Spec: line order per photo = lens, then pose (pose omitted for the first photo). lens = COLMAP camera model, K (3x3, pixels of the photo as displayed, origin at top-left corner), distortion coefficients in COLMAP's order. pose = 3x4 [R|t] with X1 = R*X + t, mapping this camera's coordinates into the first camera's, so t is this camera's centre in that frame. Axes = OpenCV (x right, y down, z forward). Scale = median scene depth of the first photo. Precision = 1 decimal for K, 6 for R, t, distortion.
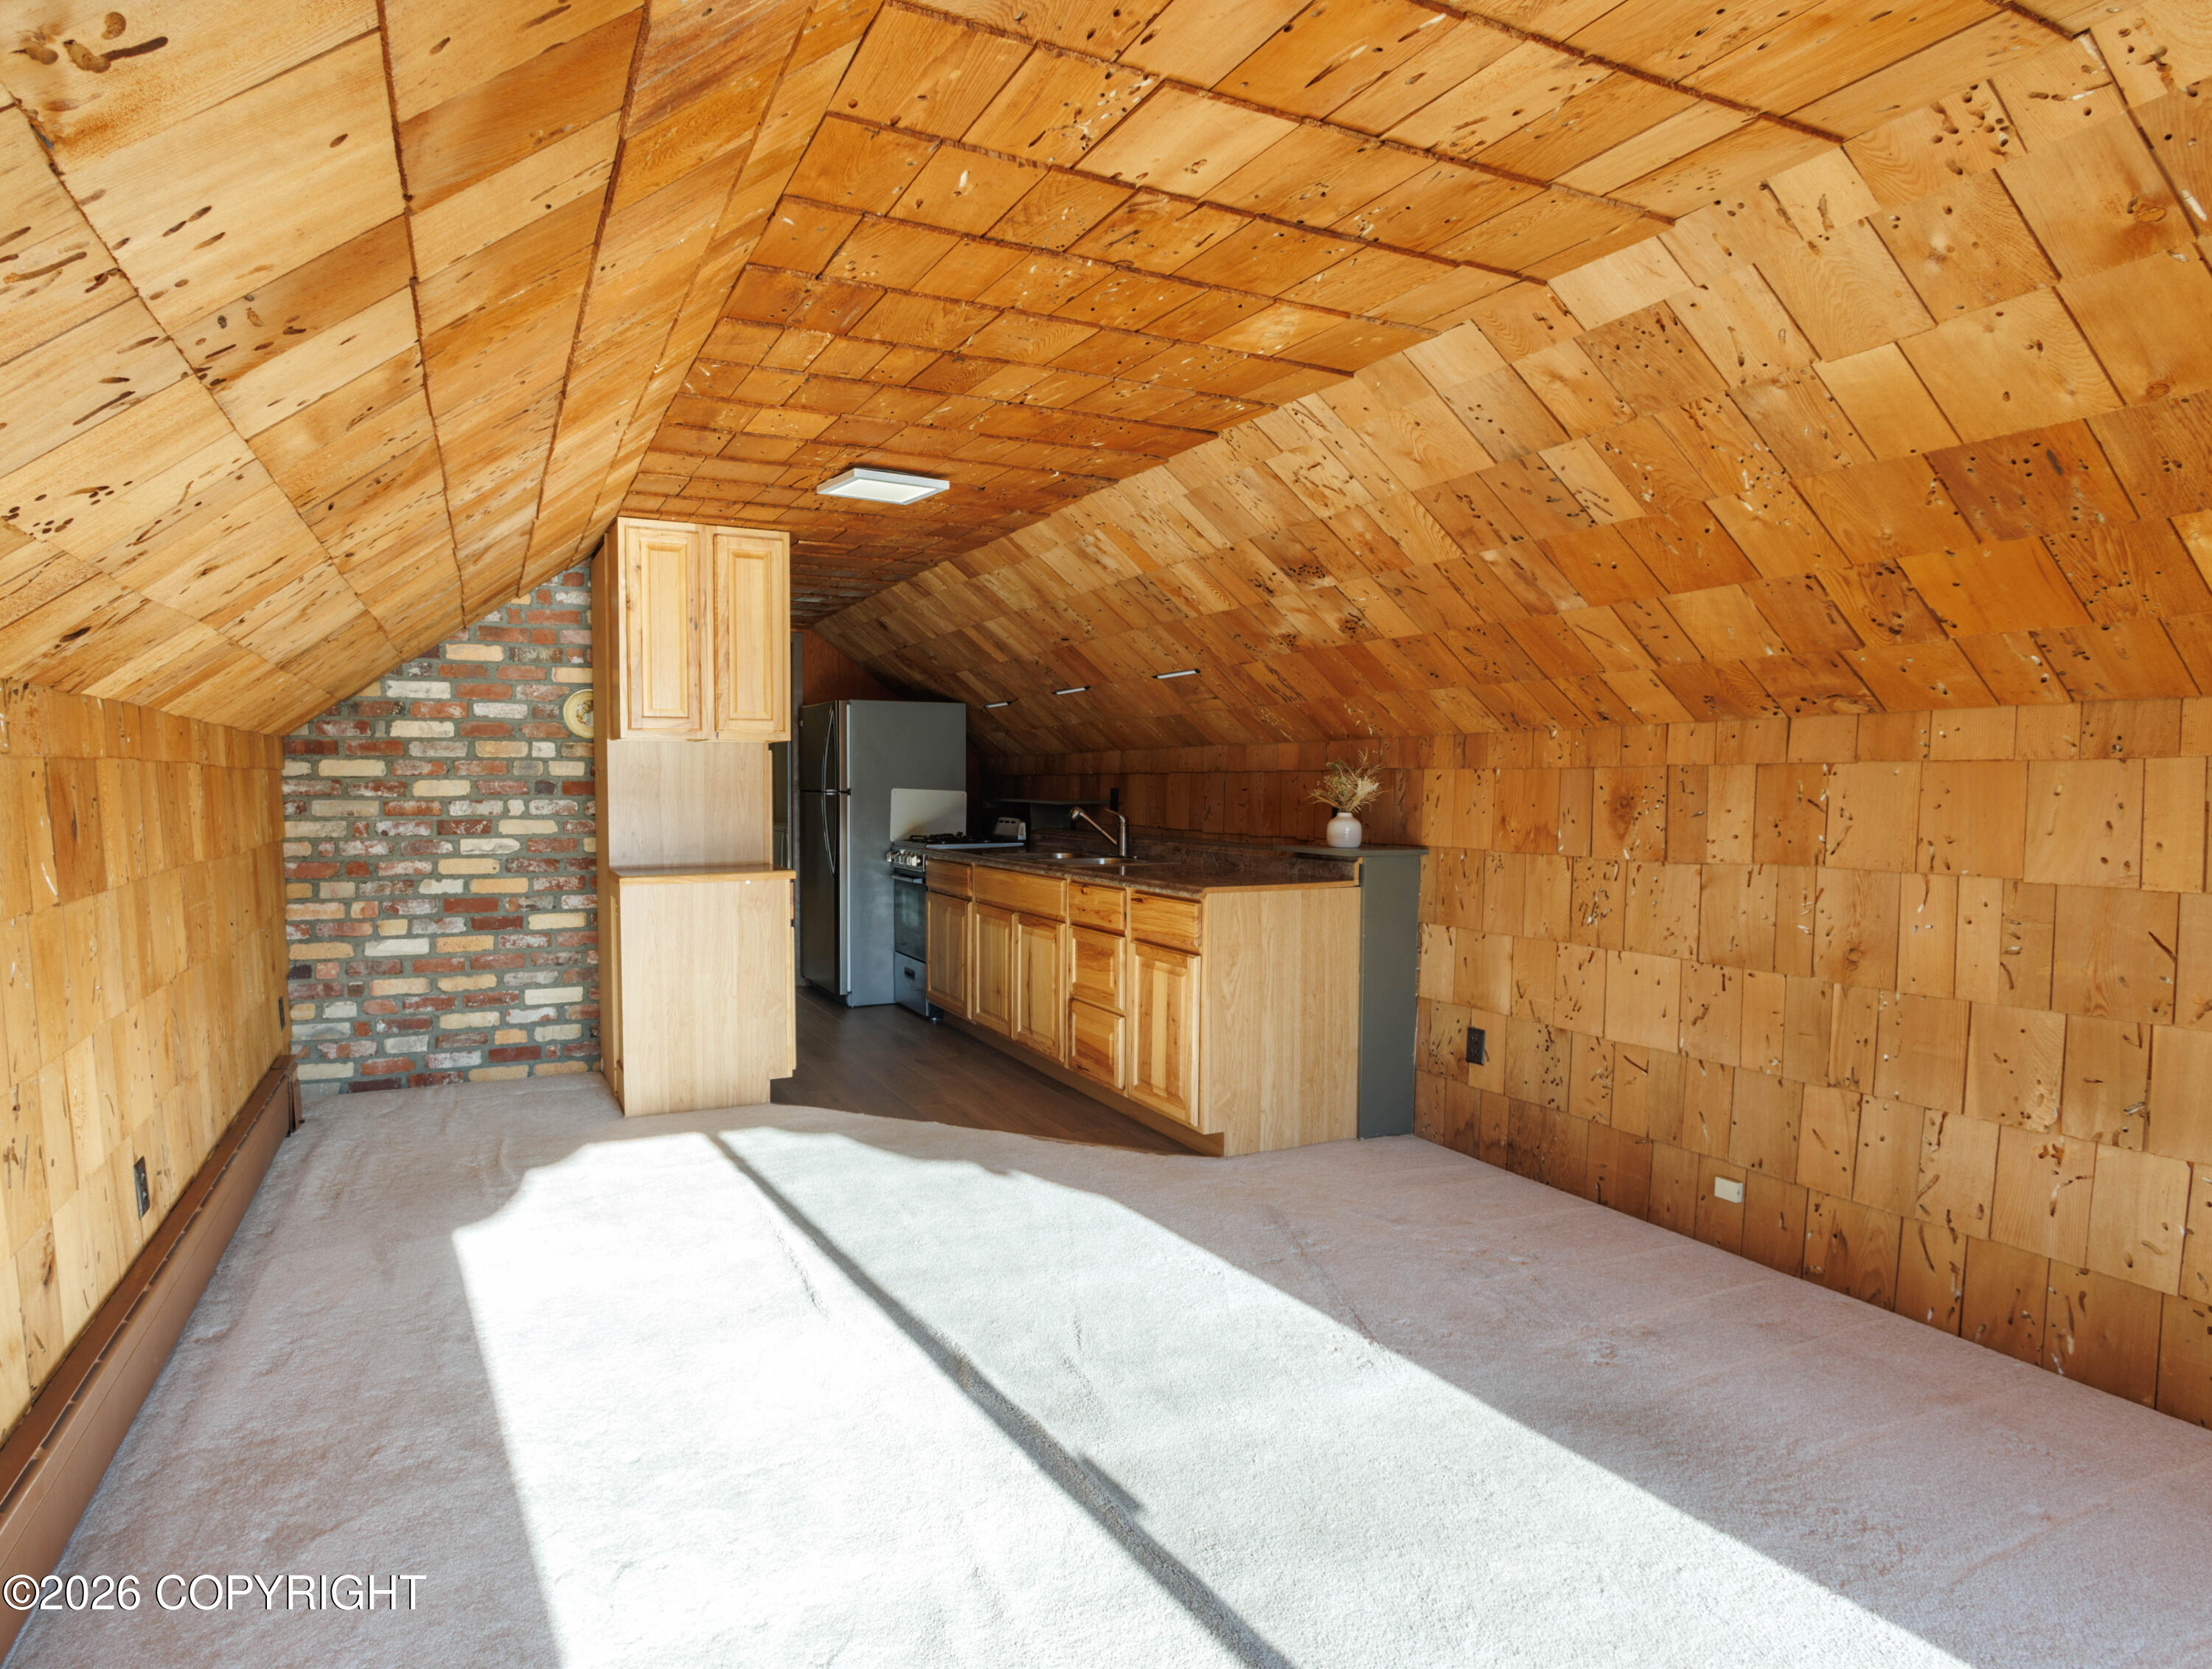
lens RADIAL K [[1182.8, 0, 994.9], [0, 1182.8, 834.4], [0, 0, 1]] dist [-0.001633, 0.001723]
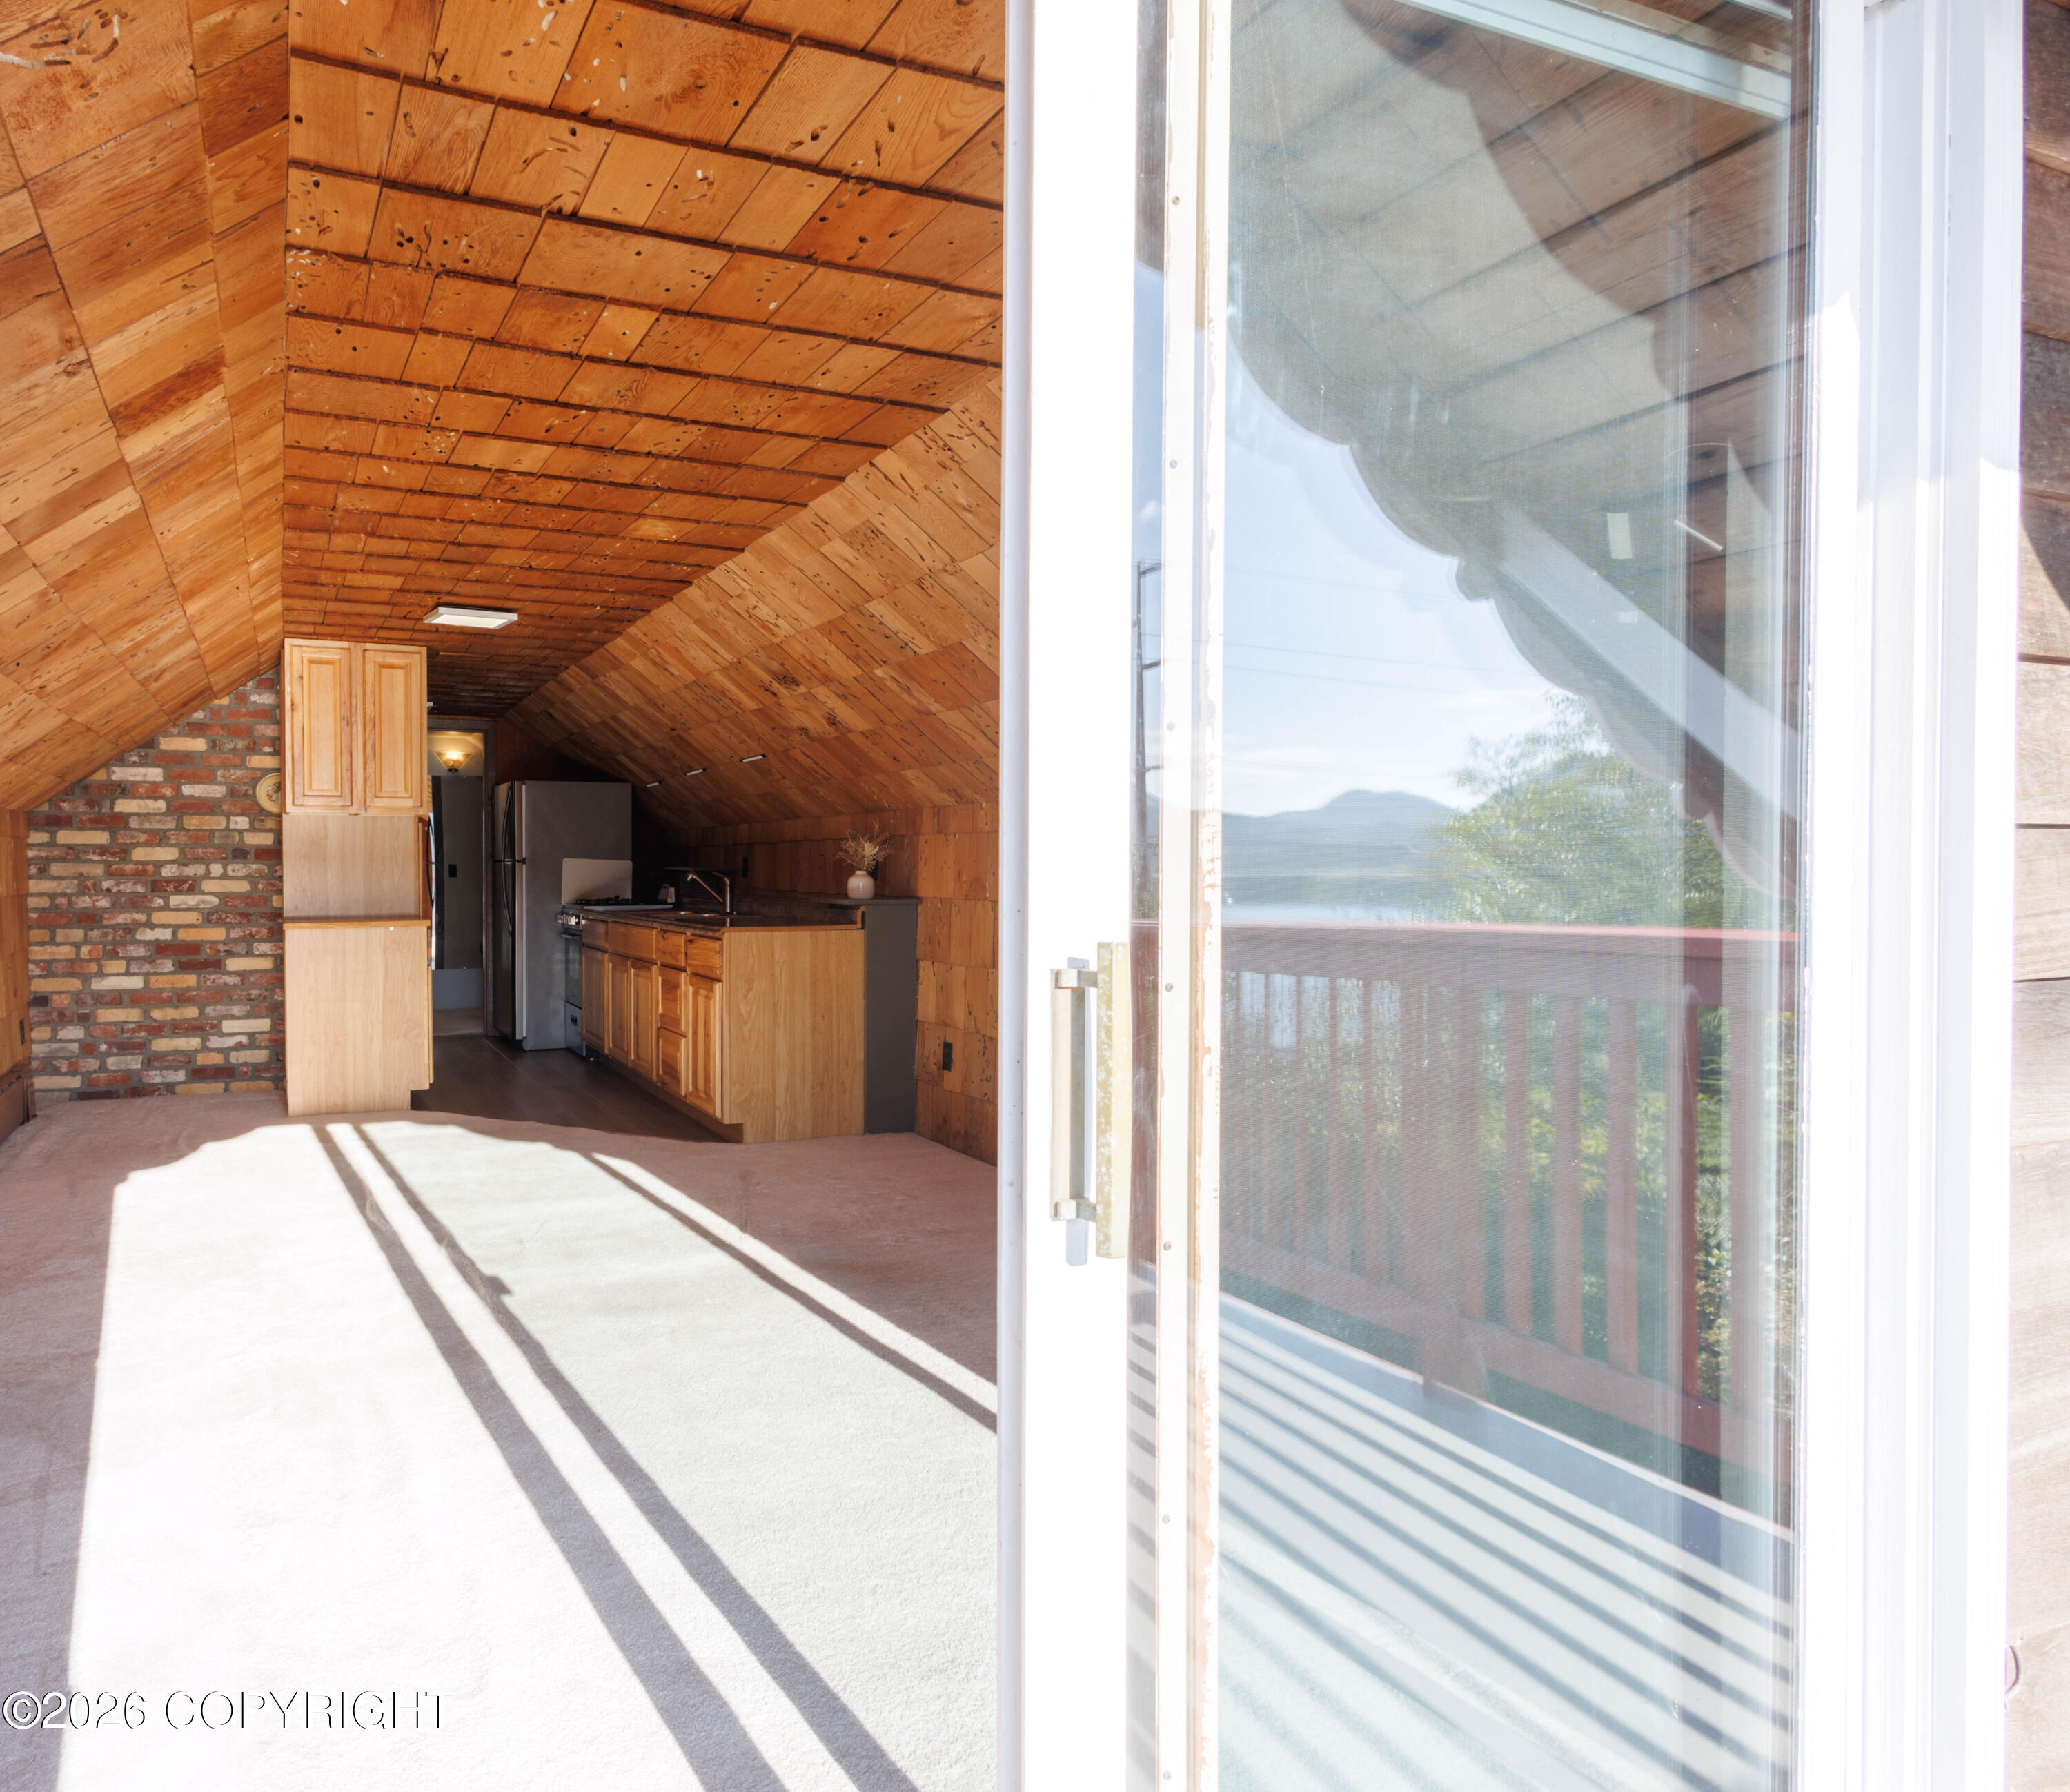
lens RADIAL K [[1265.7, 0, 761.6], [0, 1265.7, 889.7], [0, 0, 1]] dist [0.003363, 0.001229]
pose [[0.998720, -0.000056, -0.050576, 0.233480], [-0.001227, 0.999678, -0.025338, 0.031398], [0.050561, 0.025368, 0.998399, -0.288773]]
